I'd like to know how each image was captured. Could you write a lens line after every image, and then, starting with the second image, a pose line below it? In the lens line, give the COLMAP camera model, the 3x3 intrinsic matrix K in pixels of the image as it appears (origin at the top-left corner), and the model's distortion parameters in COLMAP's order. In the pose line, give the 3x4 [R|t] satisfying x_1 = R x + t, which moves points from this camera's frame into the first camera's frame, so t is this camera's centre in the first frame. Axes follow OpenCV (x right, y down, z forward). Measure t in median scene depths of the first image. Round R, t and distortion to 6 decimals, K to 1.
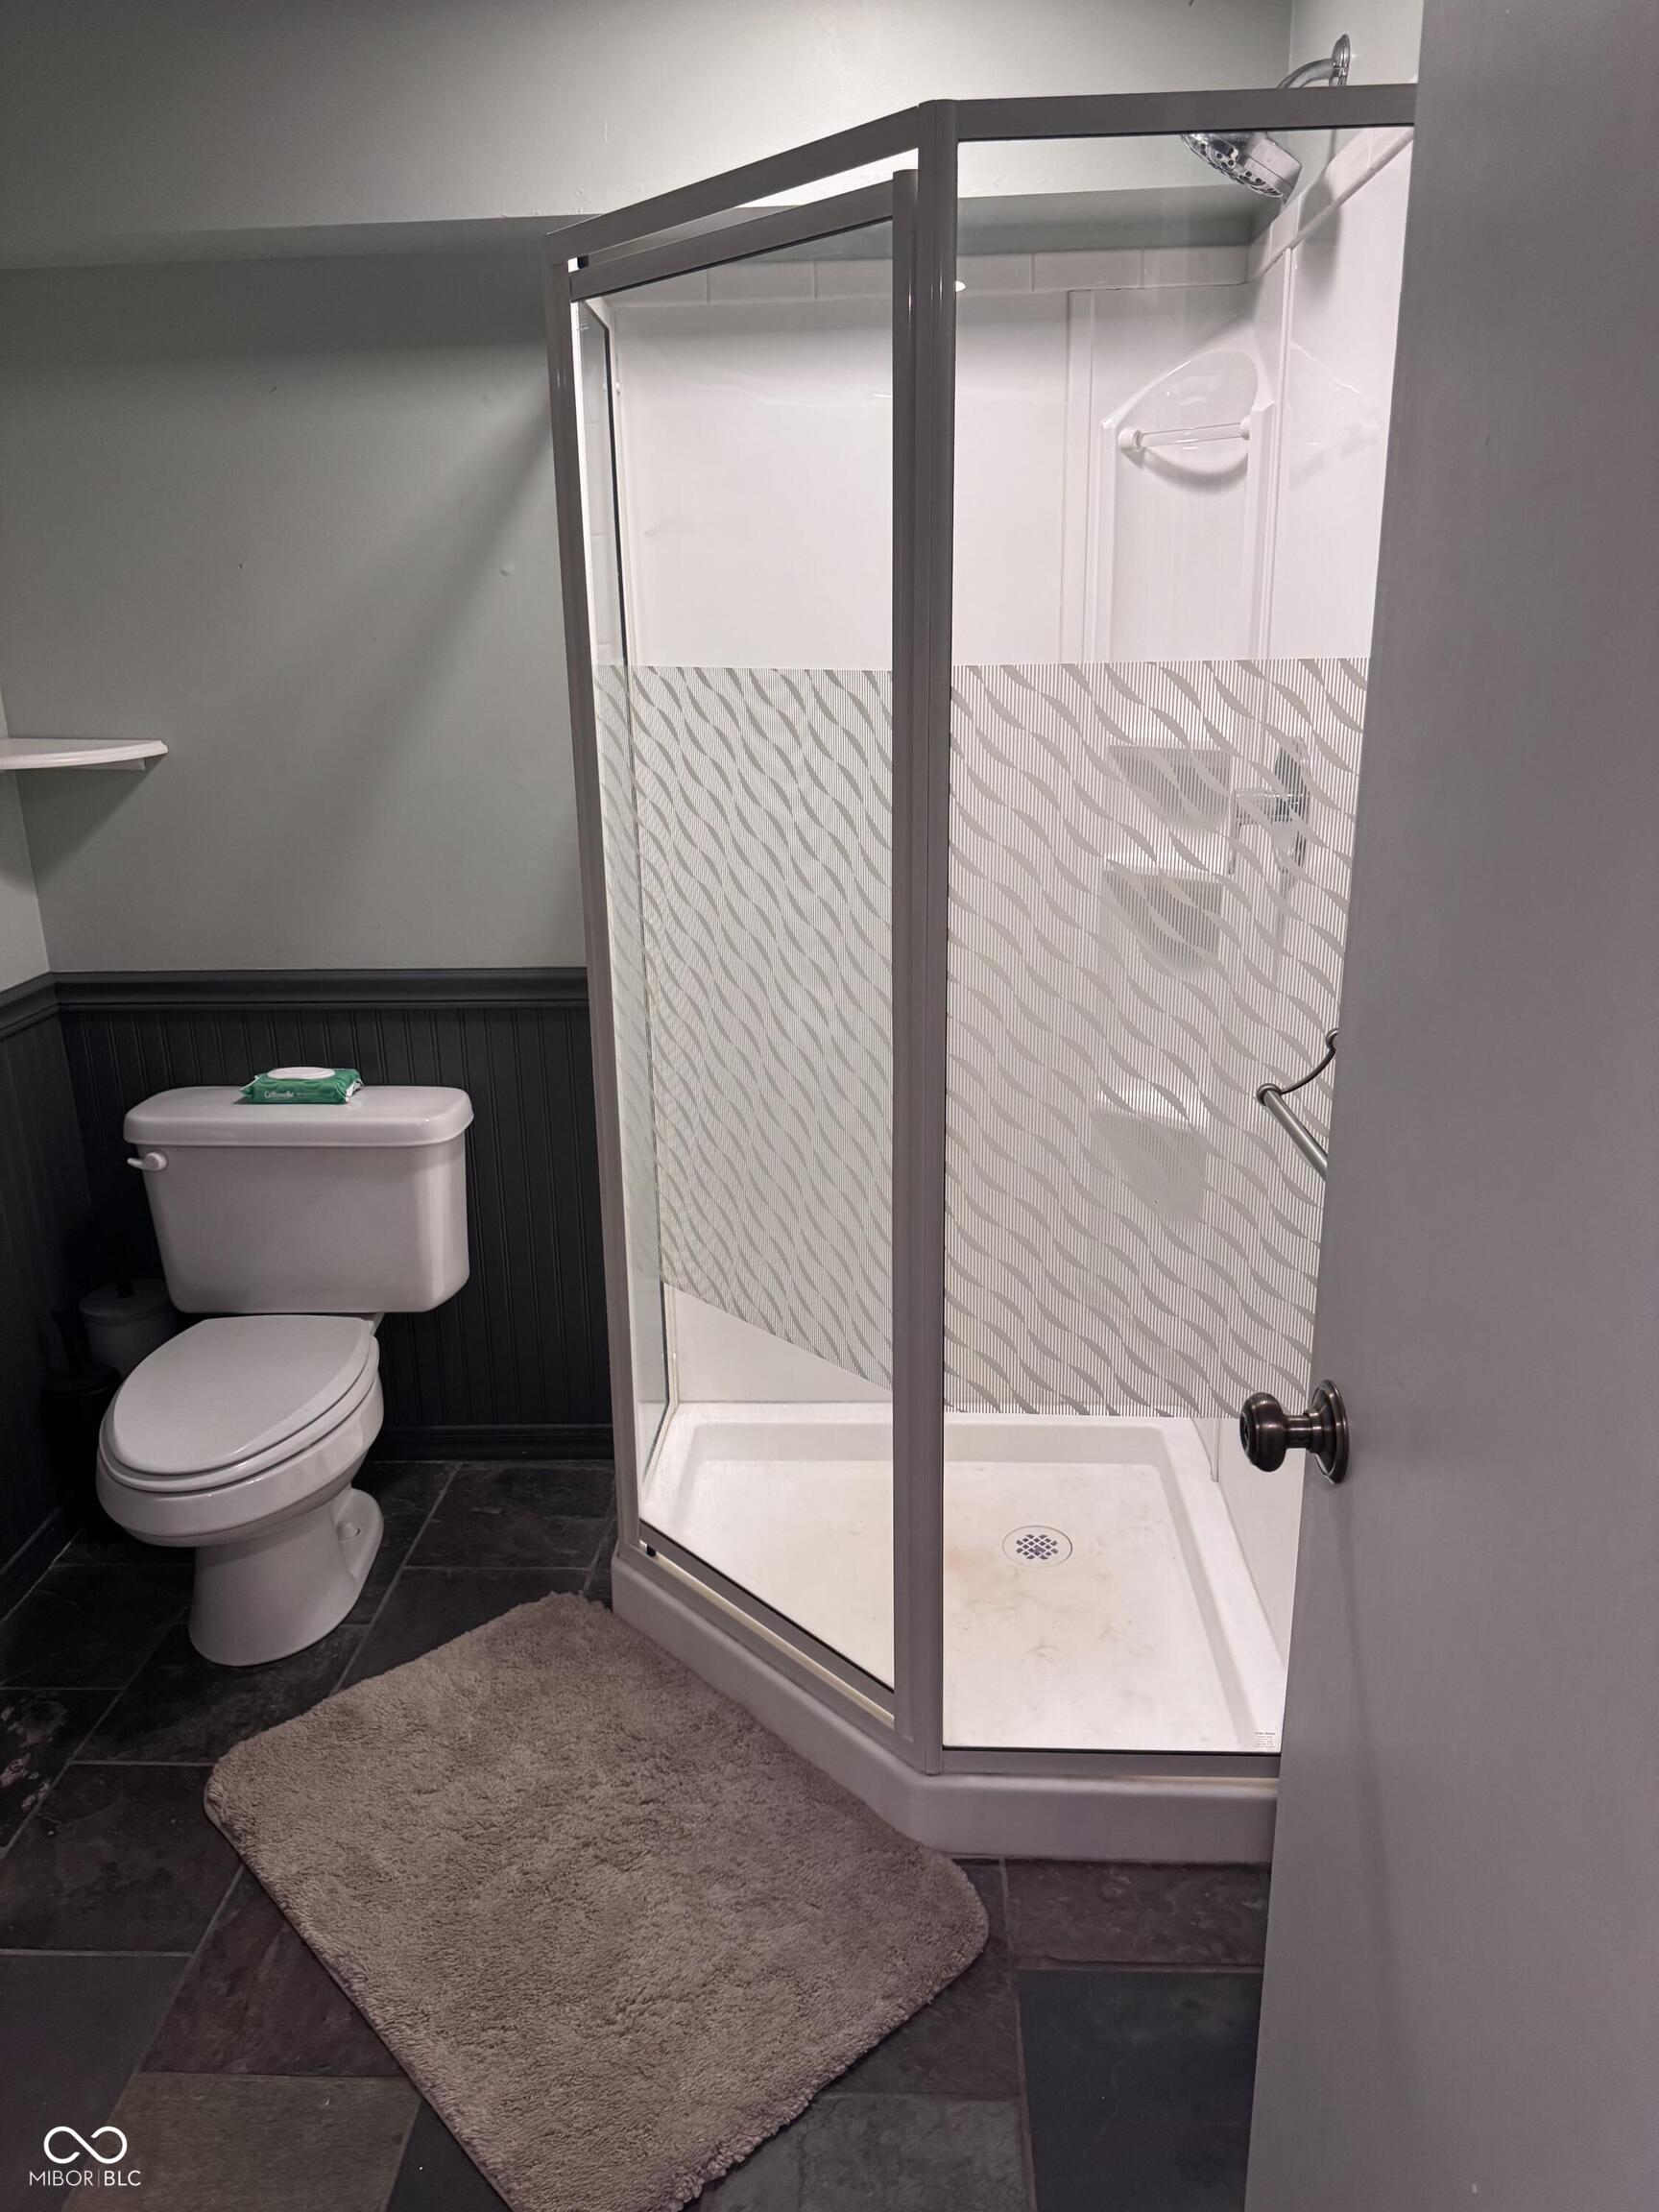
lens RADIAL K [[1555.0, 0, 833.0], [0, 1555.0, 1095.2], [0, 0, 1]] dist [0.061273, -0.057137]
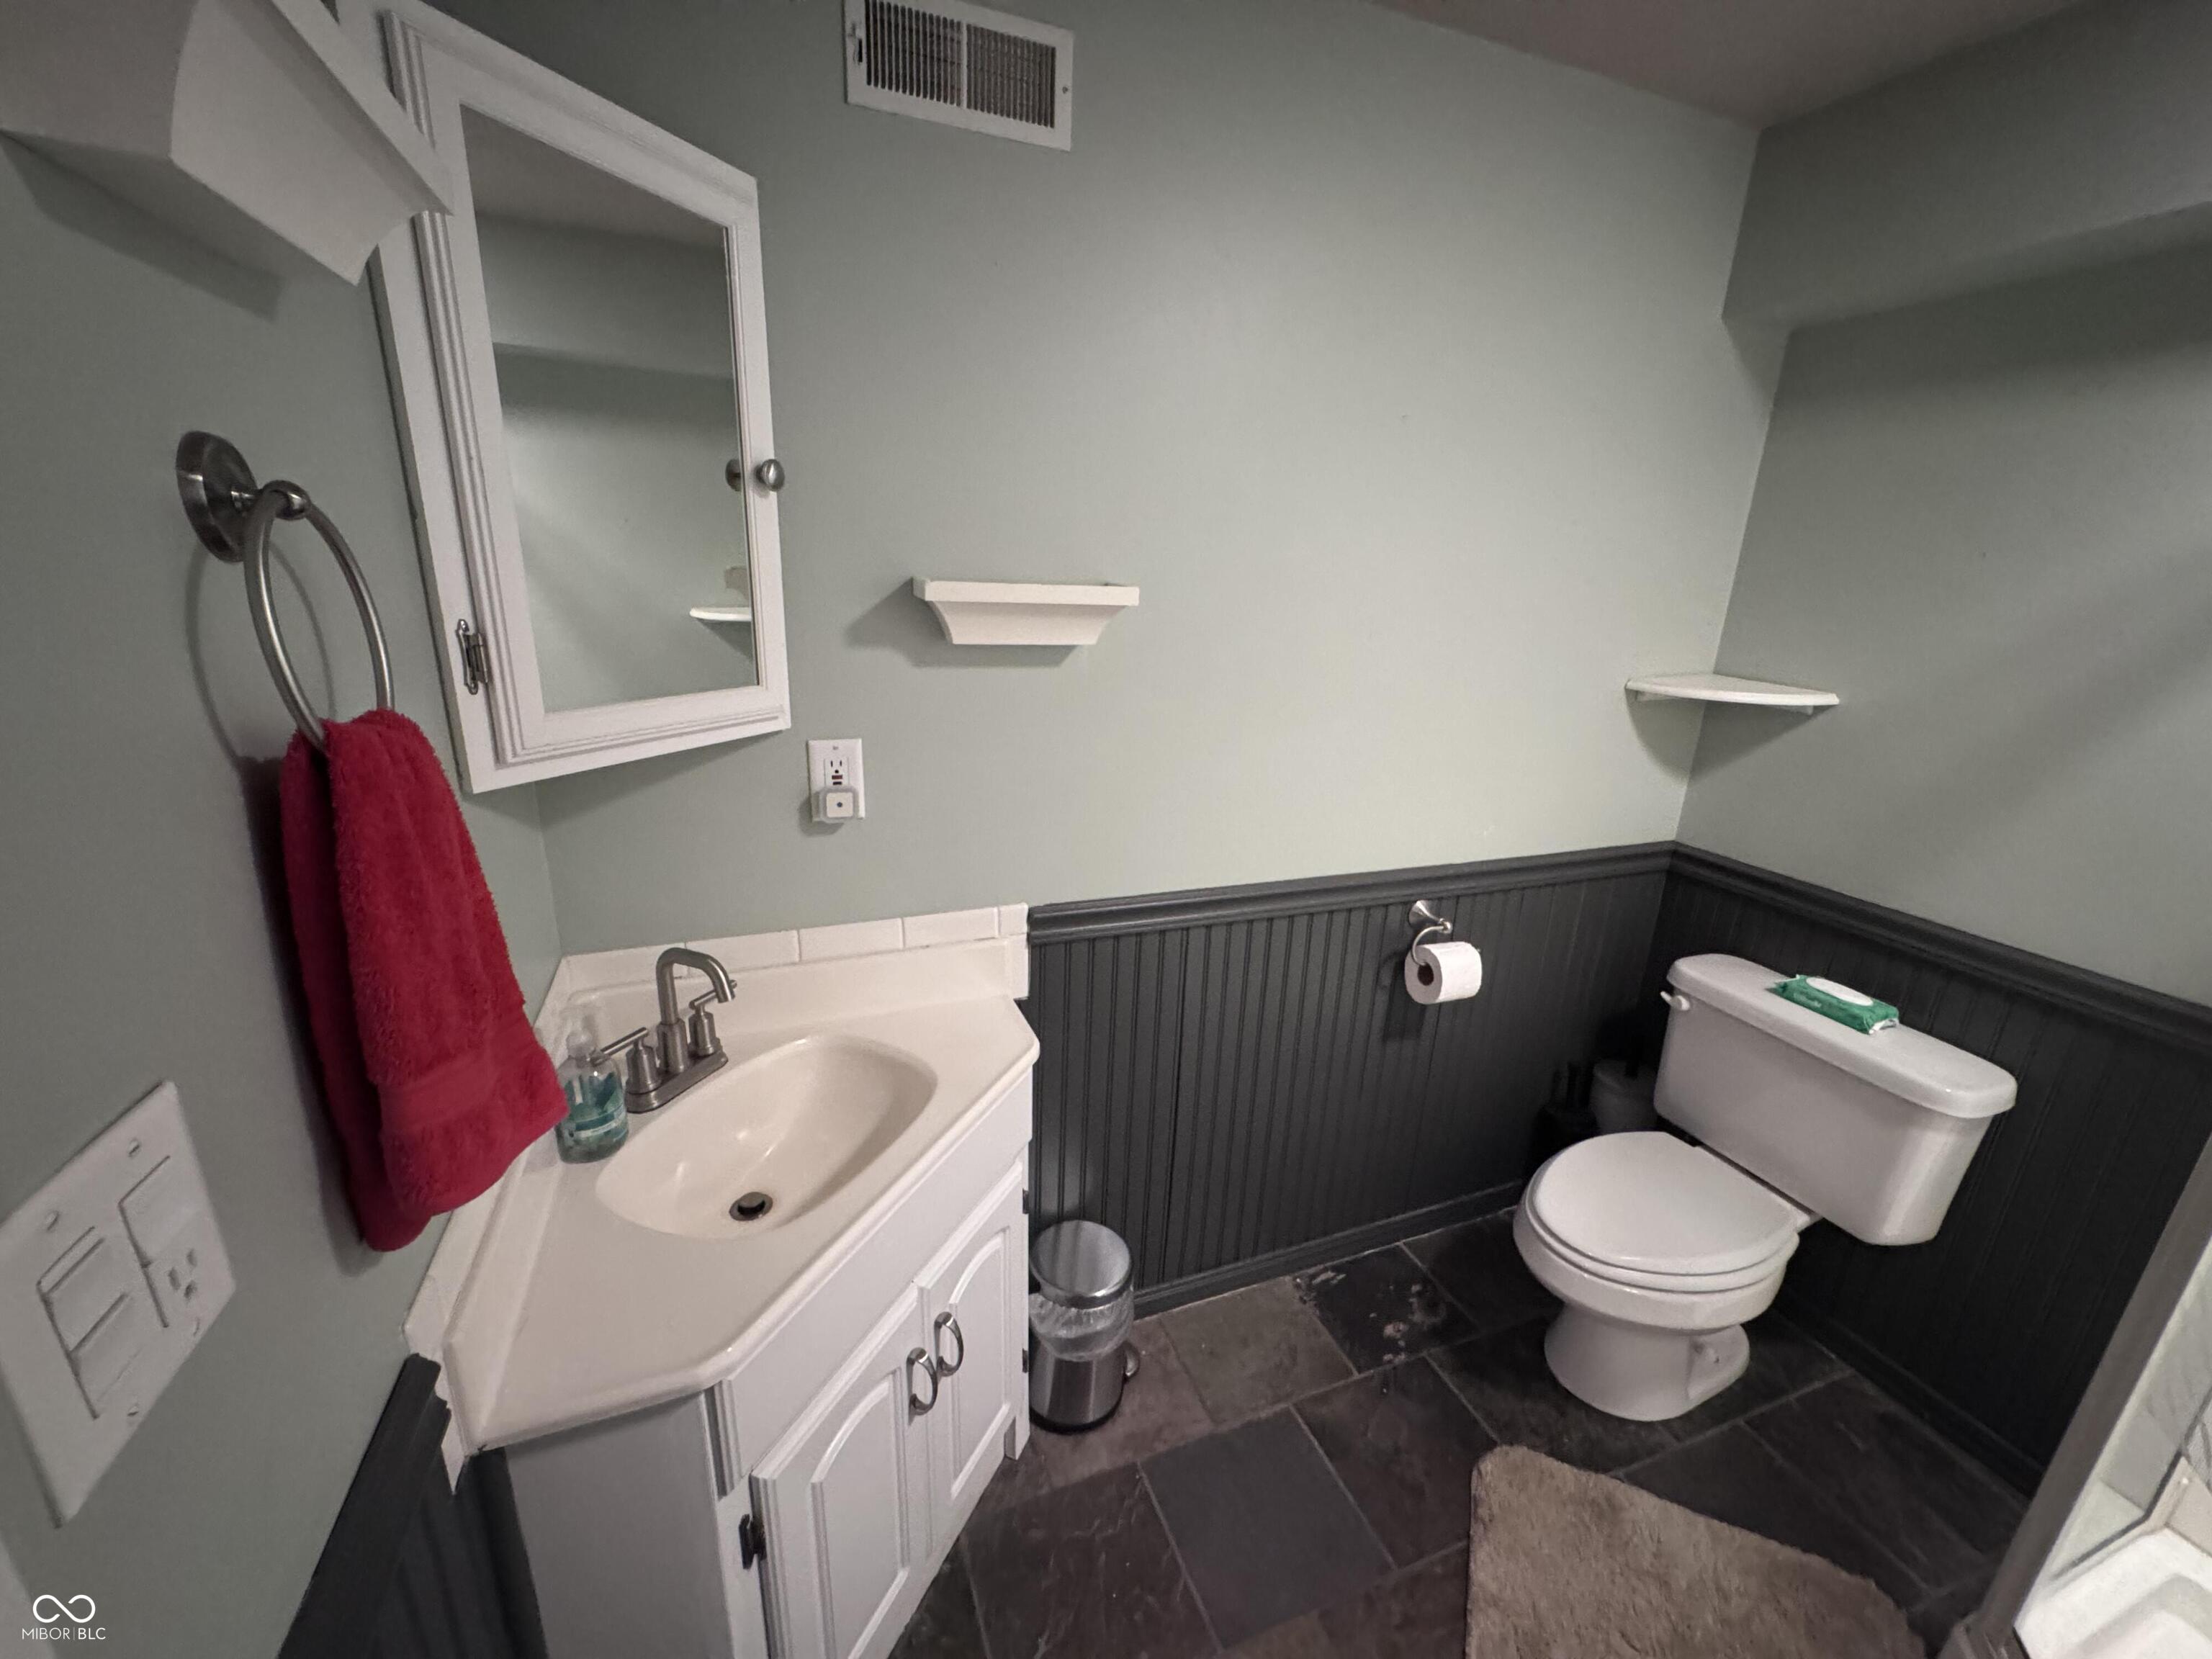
lens RADIAL K [[881.0, 0, 1117.6], [0, 881.0, 830.1], [0, 0, 1]] dist [-0.003484, 0.000649]
pose [[0.403390, 0.298014, -0.865138, -0.032514], [-0.326545, 0.930107, 0.168135, -0.060813], [0.854778, 0.214683, 0.472511, 0.226444]]
